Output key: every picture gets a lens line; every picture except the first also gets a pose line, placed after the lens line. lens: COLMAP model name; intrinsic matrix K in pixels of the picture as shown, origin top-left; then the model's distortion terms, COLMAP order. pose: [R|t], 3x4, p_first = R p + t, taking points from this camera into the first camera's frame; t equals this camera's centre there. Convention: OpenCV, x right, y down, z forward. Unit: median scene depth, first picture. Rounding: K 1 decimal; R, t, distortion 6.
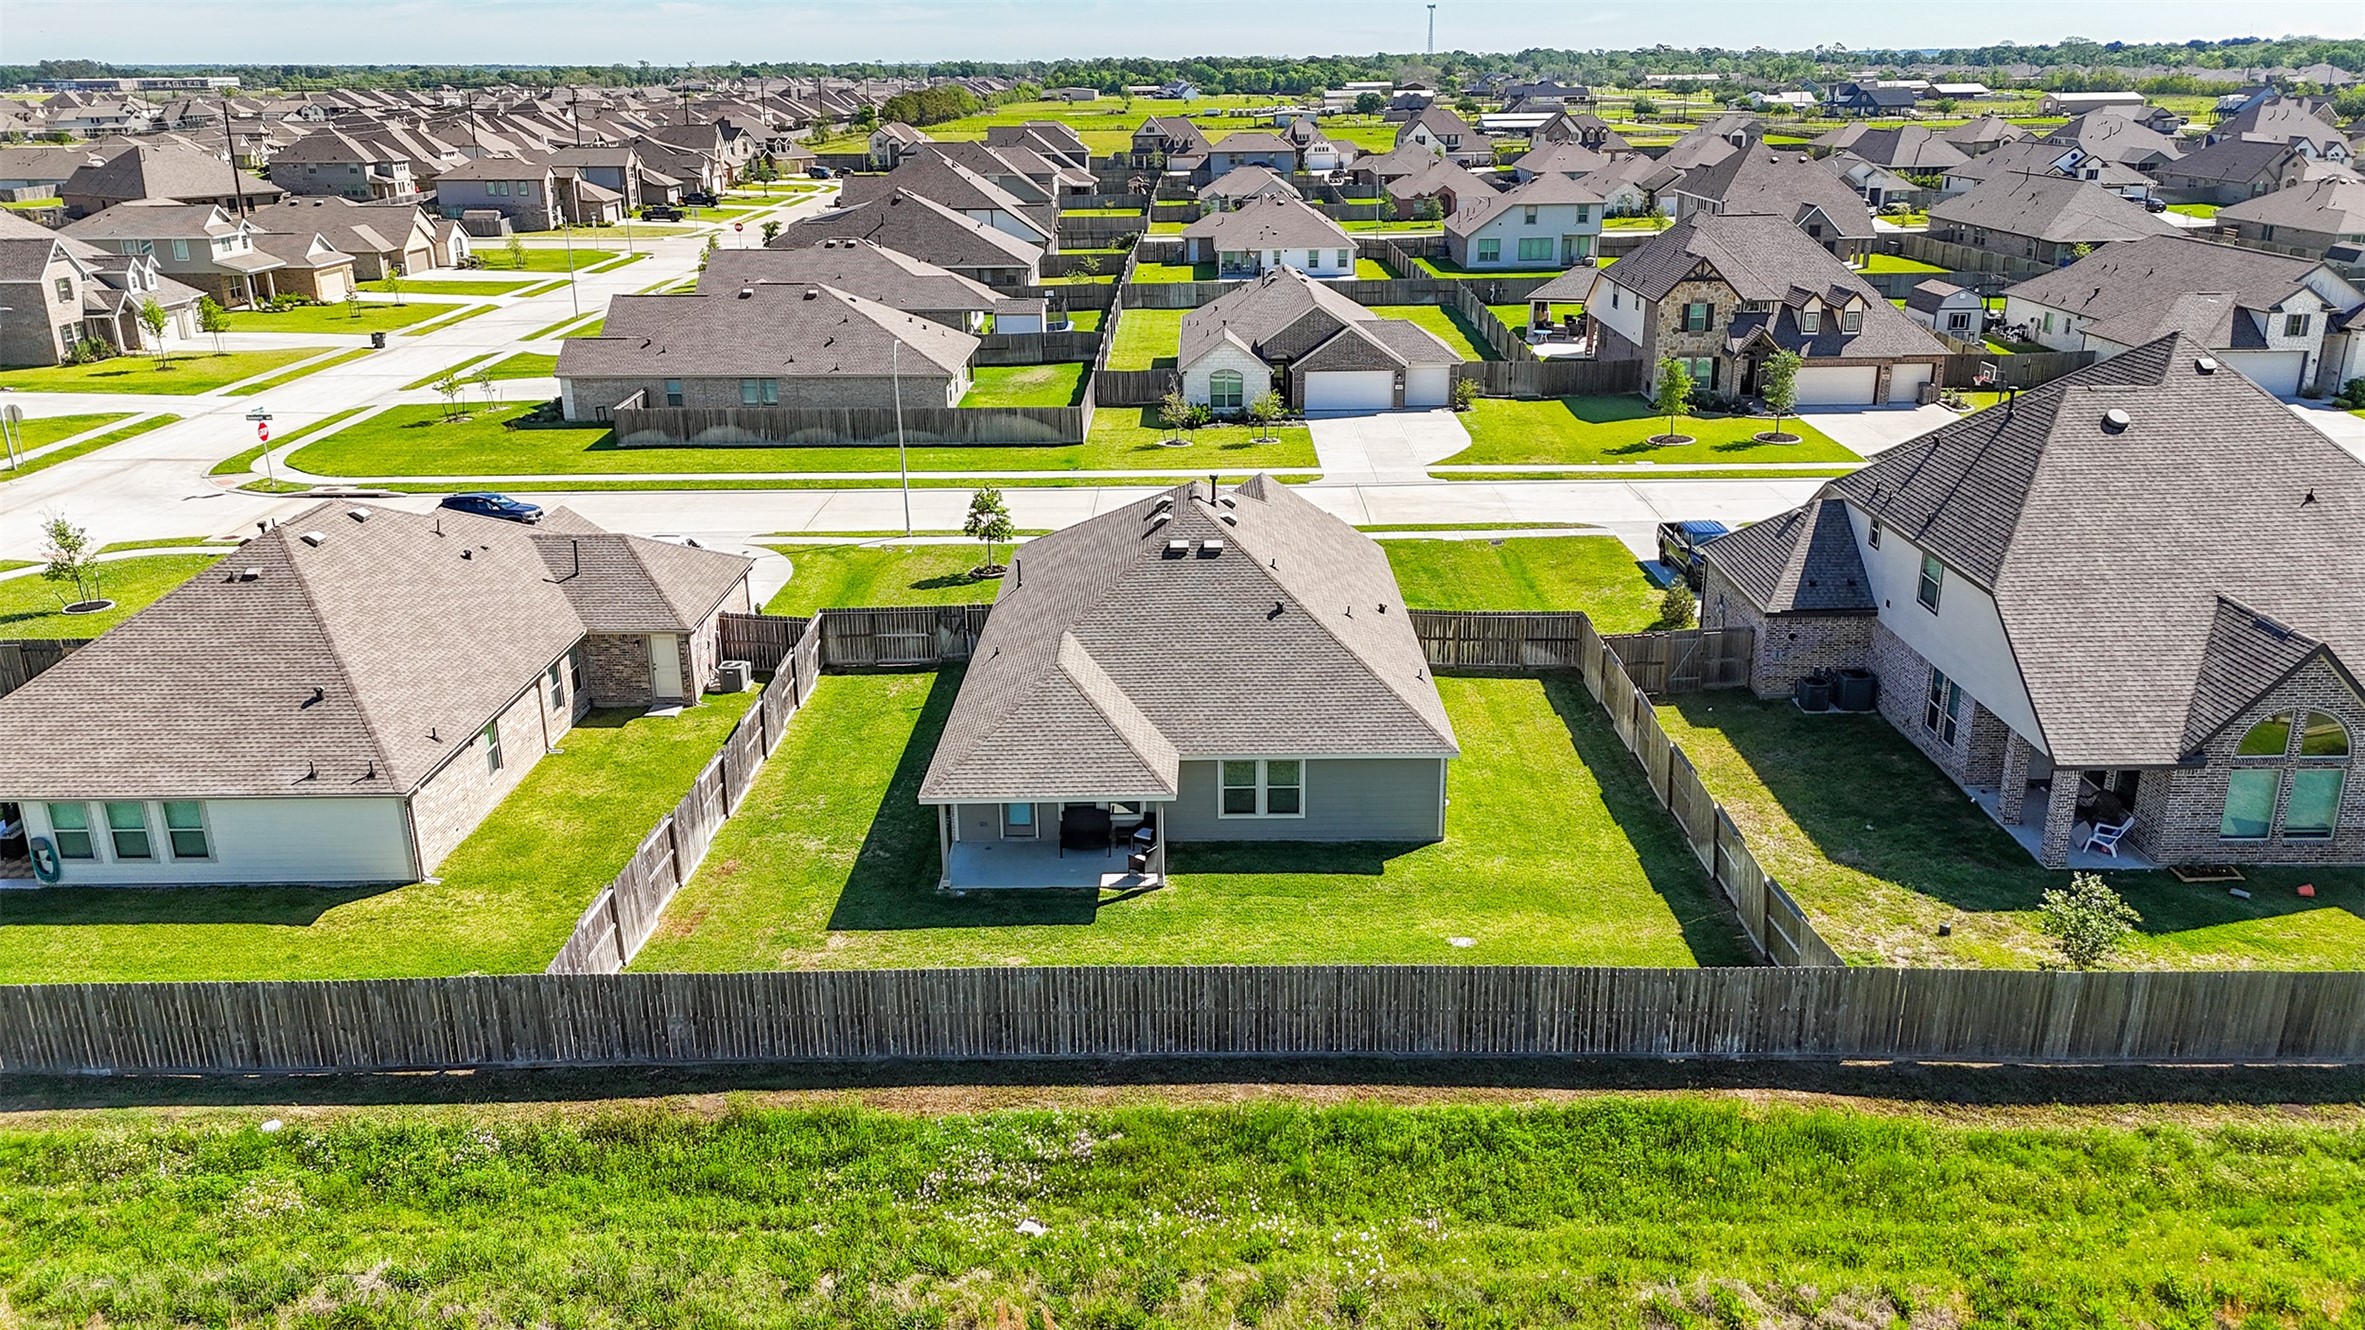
lens RADIAL K [[1724.2, 0, 1182.5], [0, 1724.2, 665.0], [0, 0, 1]] dist [0.082370, -0.093510]
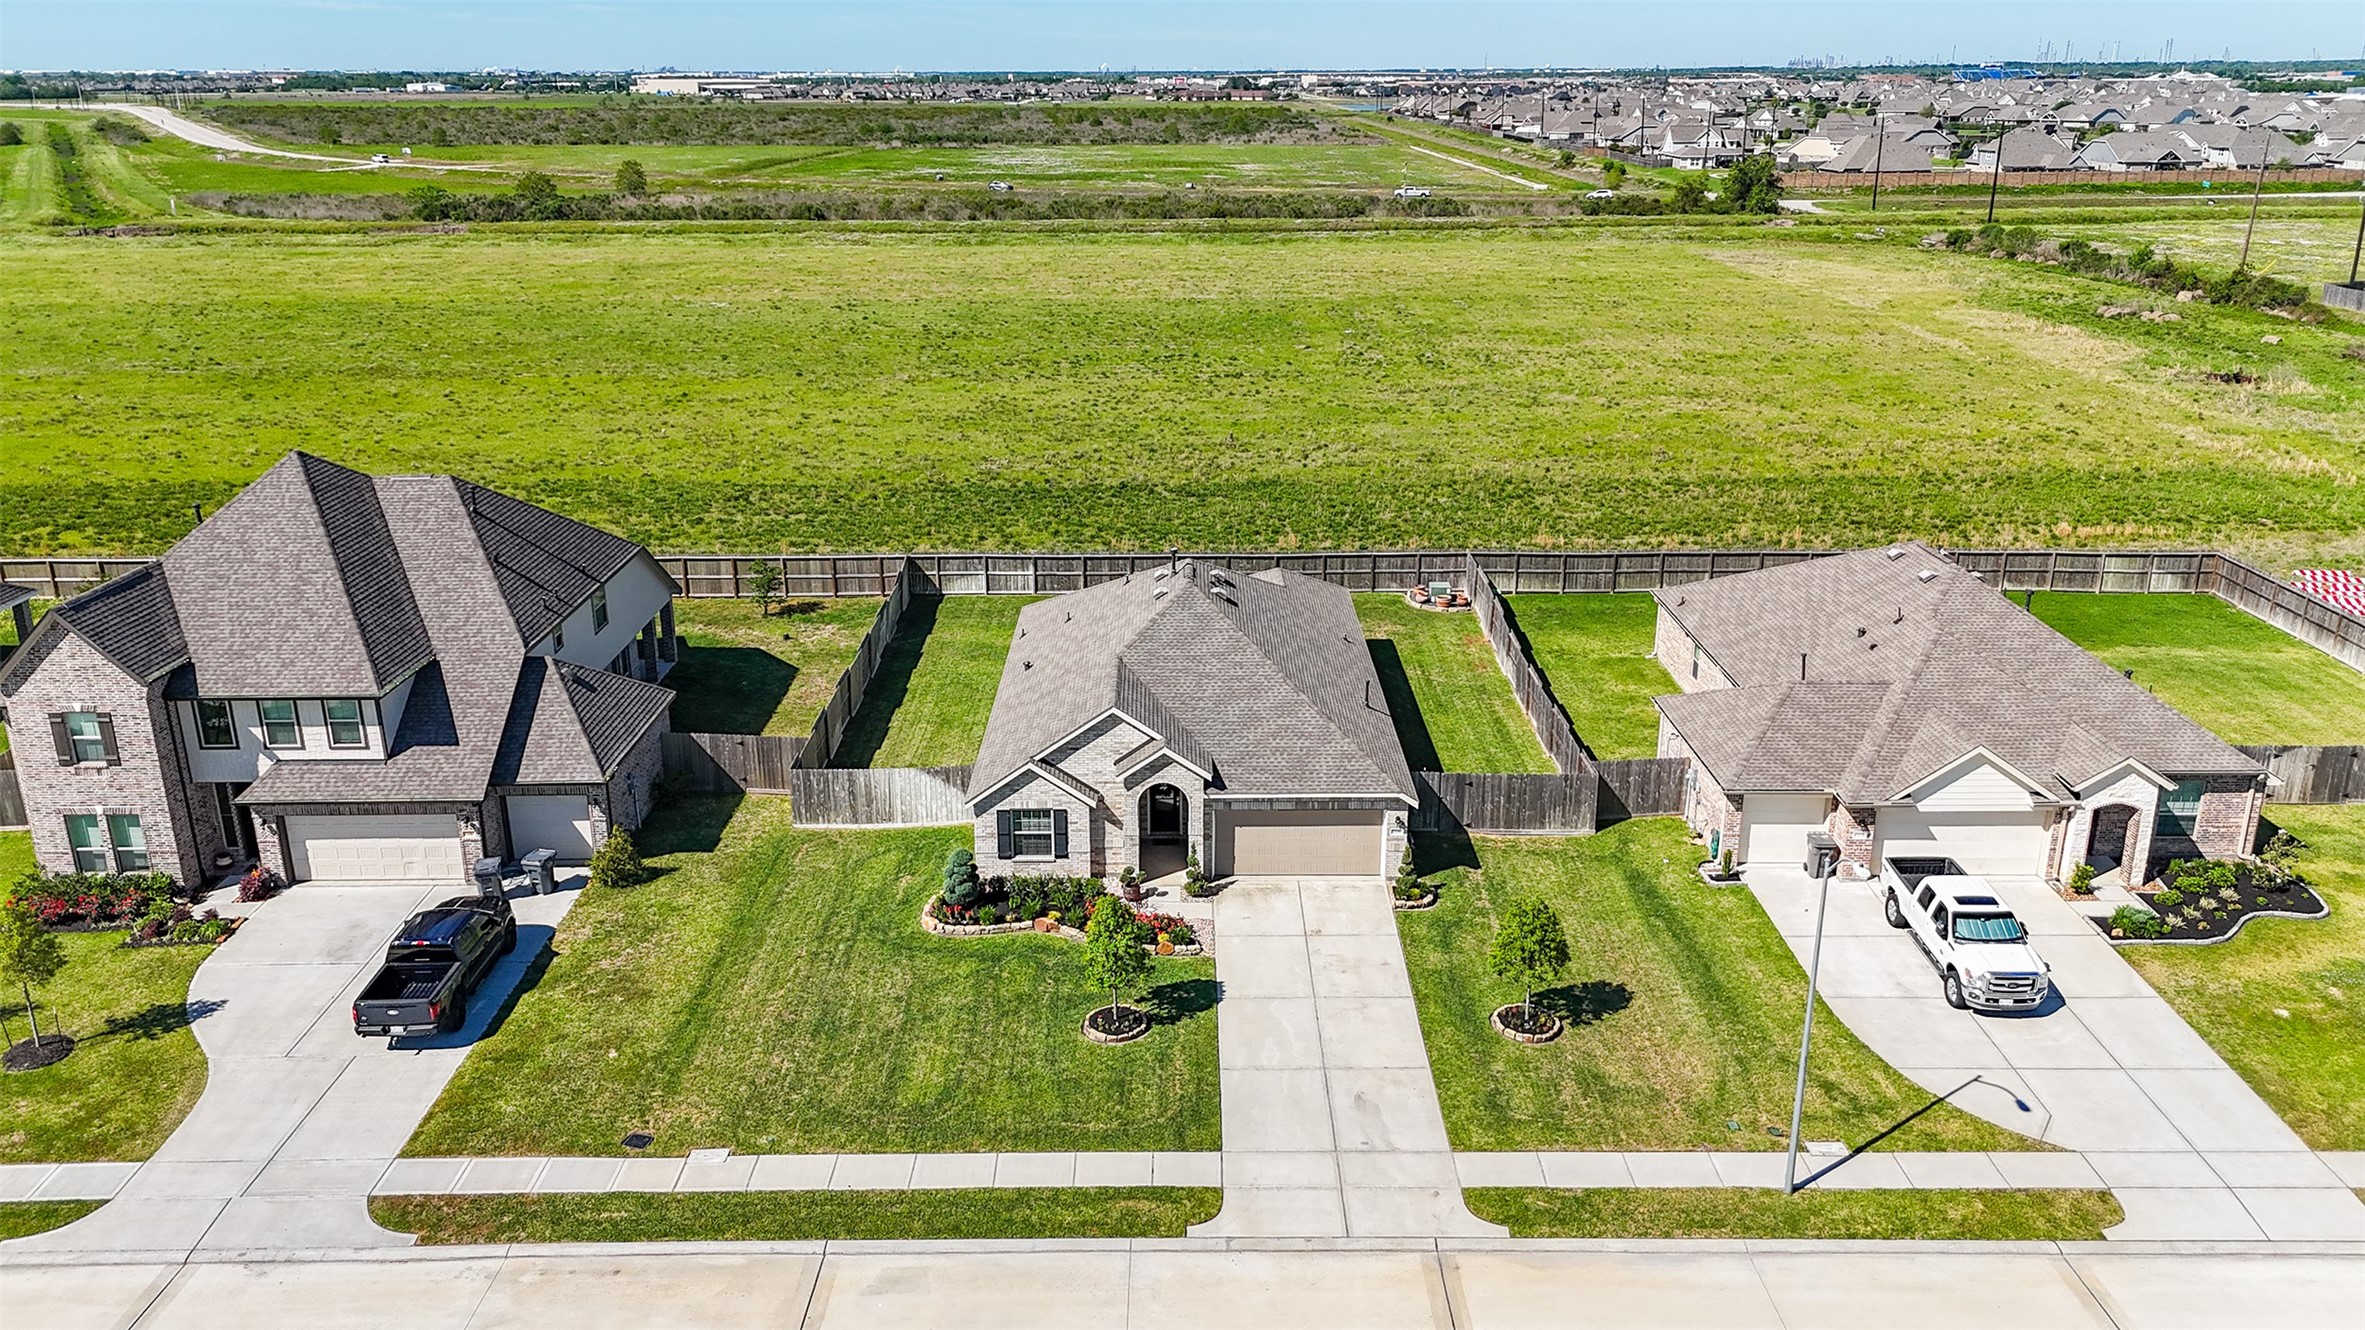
lens RADIAL K [[1724.2, 0, 1182.5], [0, 1724.2, 665.0], [0, 0, 1]] dist [0.082370, -0.093510]
pose [[-0.999765, 0.019589, -0.009315, 0.017856], [0.009770, 0.790094, 0.612908, -0.565921], [0.019366, 0.612673, -0.790099, 1.467534]]
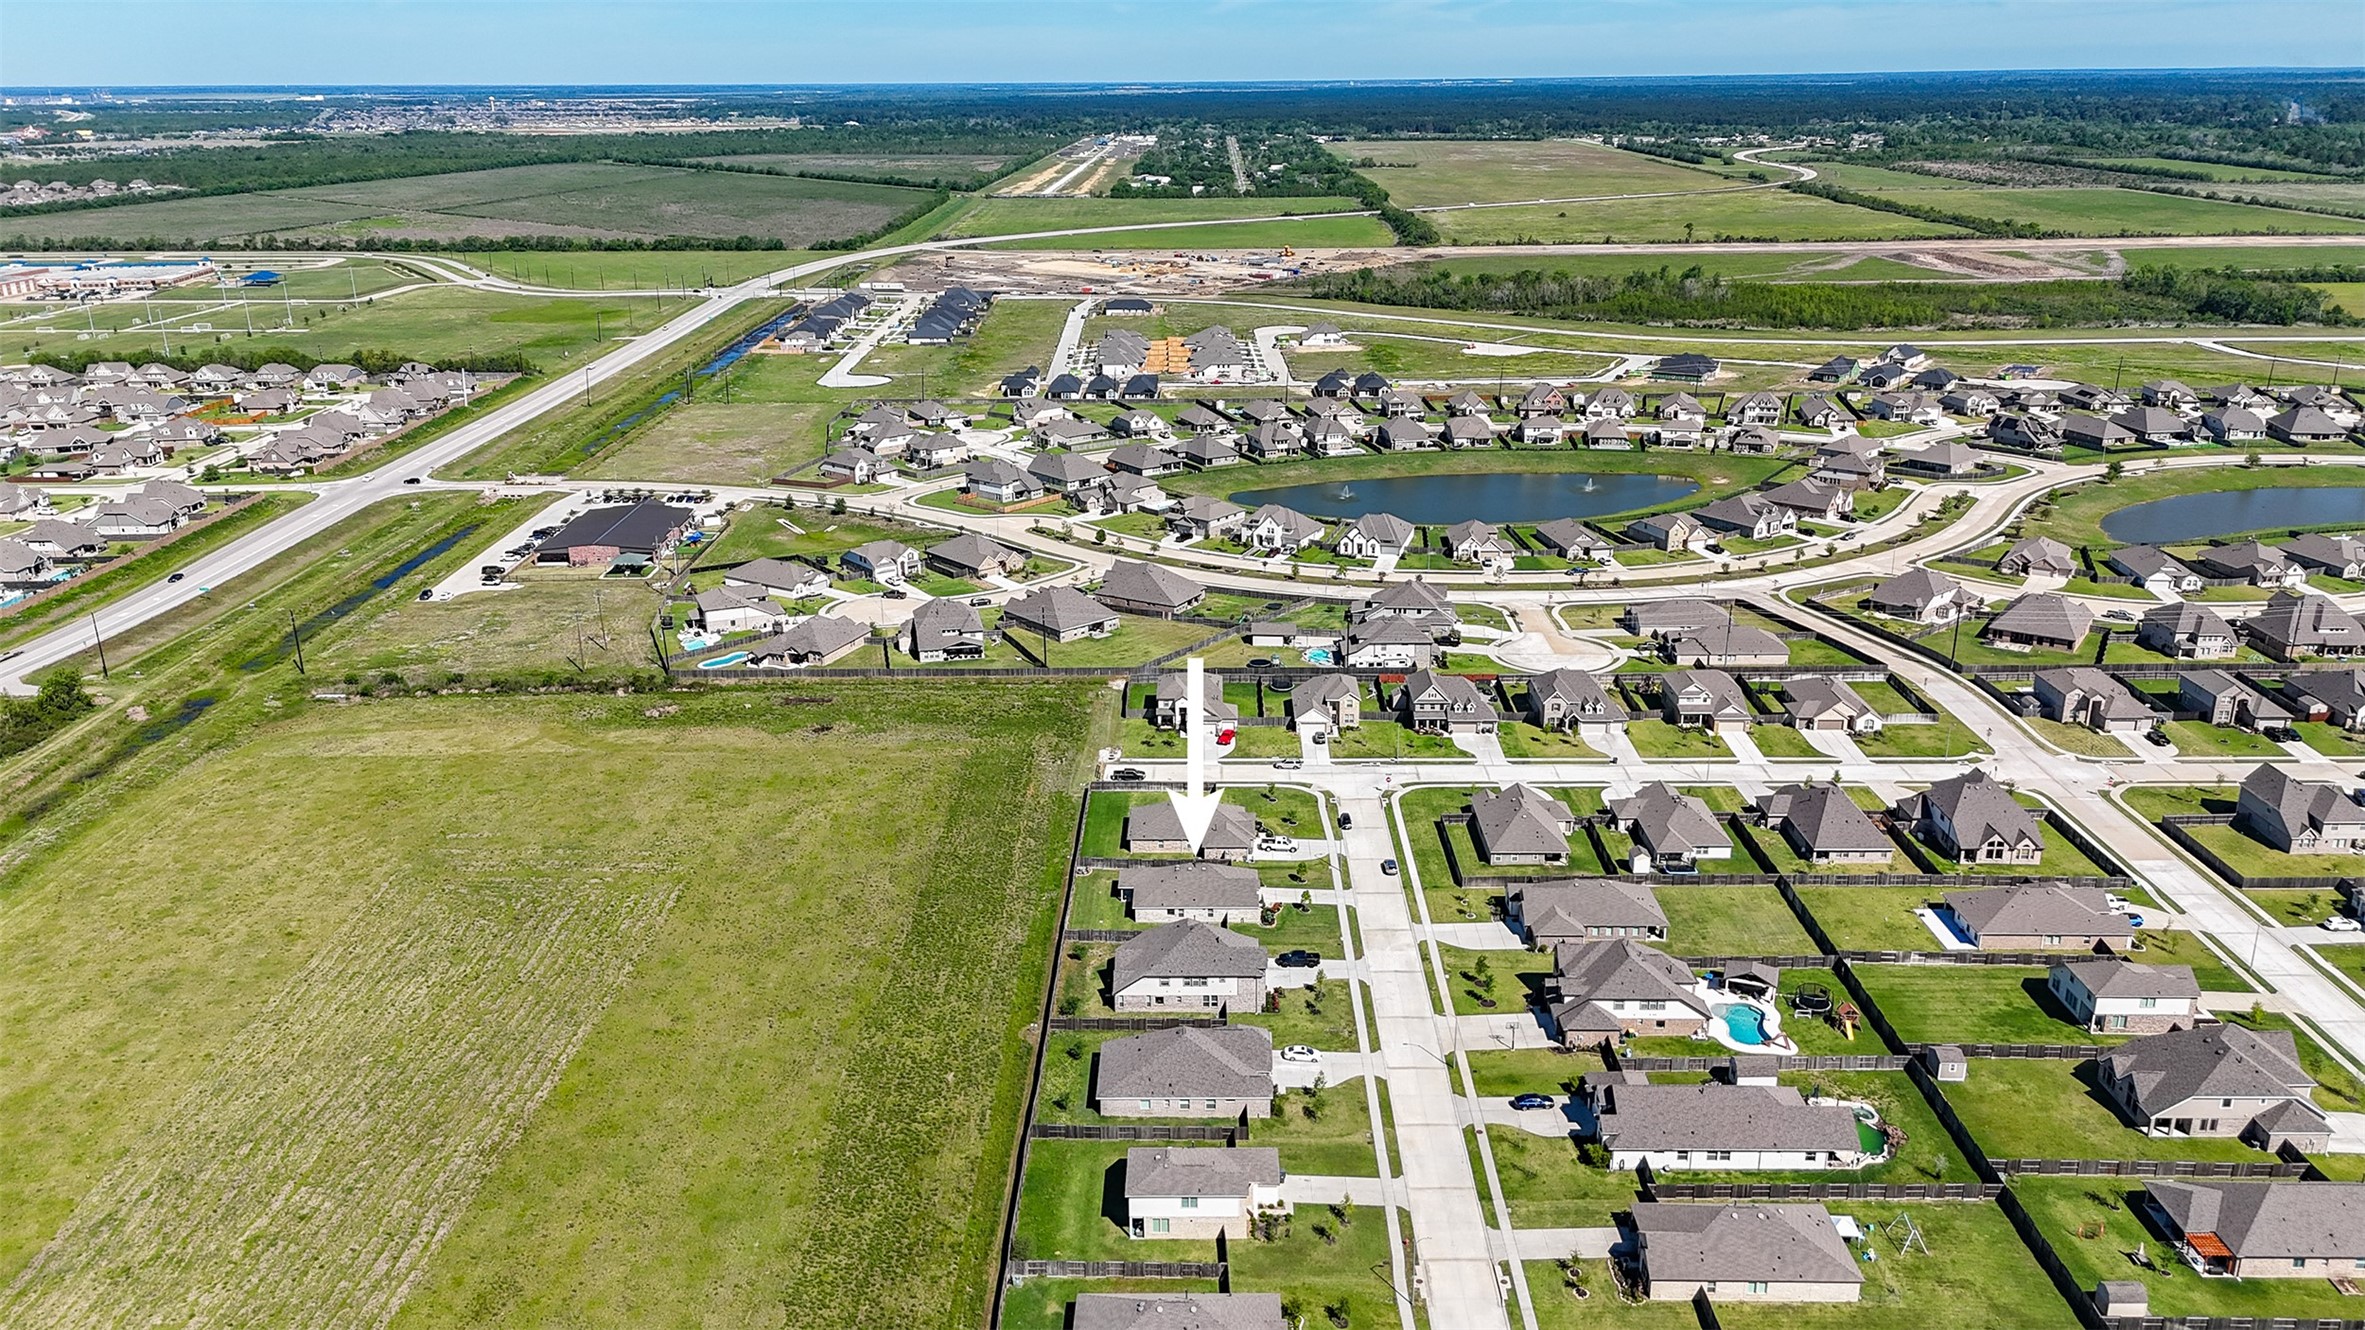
lens RADIAL K [[1724.2, 0, 1182.5], [0, 1724.2, 665.0], [0, 0, 1]] dist [0.082370, -0.093510]
pose [[-0.000489, 0.331986, -0.943284, 3.667841], [-0.318299, 0.894173, 0.314867, -1.755741], [0.947990, 0.300400, 0.105233, 0.163094]]
